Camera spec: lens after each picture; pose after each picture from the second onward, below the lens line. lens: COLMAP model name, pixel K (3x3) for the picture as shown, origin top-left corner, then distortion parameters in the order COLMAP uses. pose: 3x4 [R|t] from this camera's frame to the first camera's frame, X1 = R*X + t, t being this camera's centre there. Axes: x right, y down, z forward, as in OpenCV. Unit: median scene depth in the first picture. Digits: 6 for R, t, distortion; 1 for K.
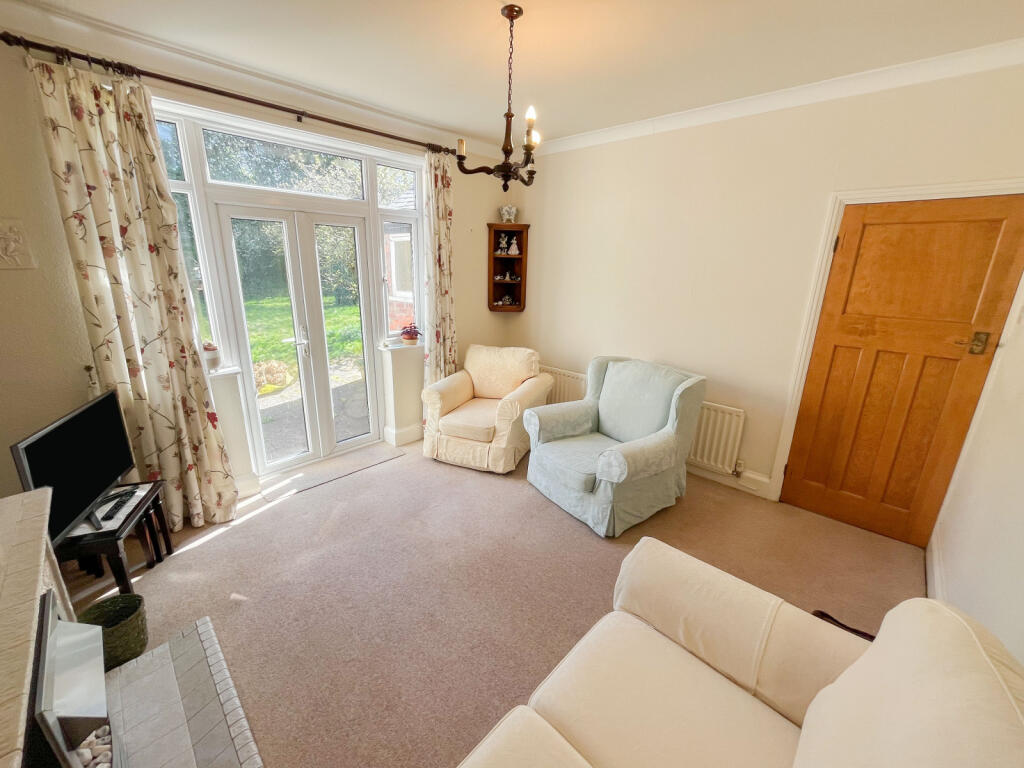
lens RADIAL K [[408.7, 0, 506.7], [0, 408.7, 377.5], [0, 0, 1]] dist [-0.000708, -0.000095]
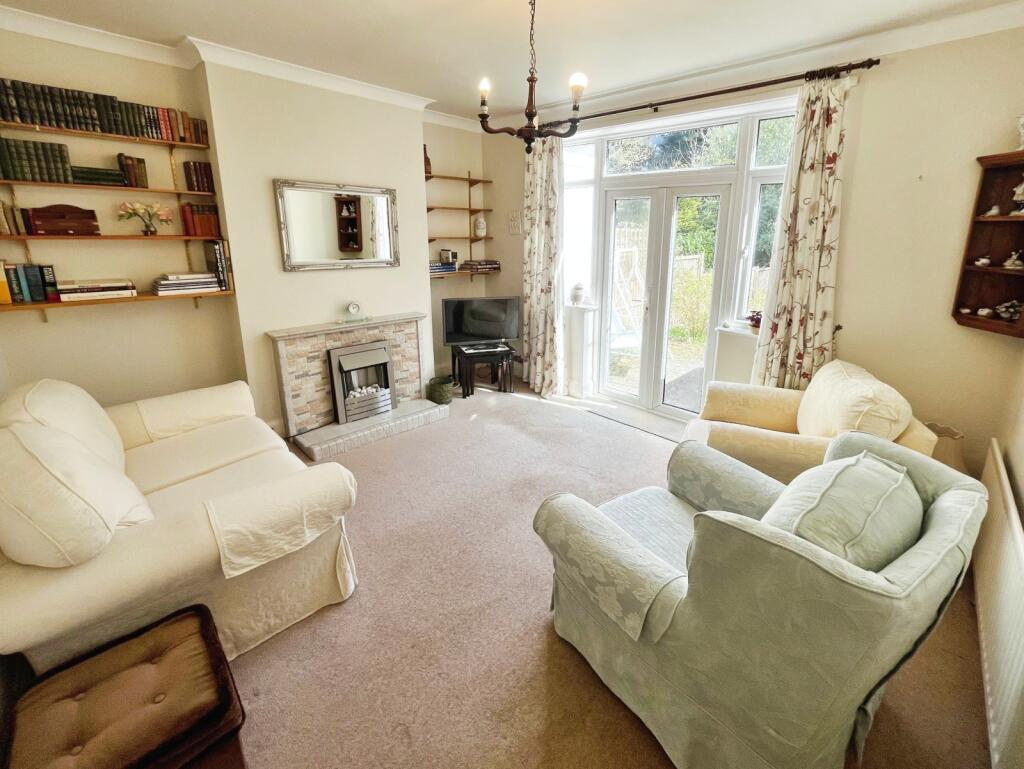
lens RADIAL K [[438.6, 0, 560.9], [0, 438.6, 330.2], [0, 0, 1]] dist [-0.000539, -0.000075]
pose [[0.044856, 0.199945, -0.978780, 0.835020], [-0.283089, 0.942149, 0.179488, -0.190269], [0.958044, 0.269031, 0.098863, 0.789739]]
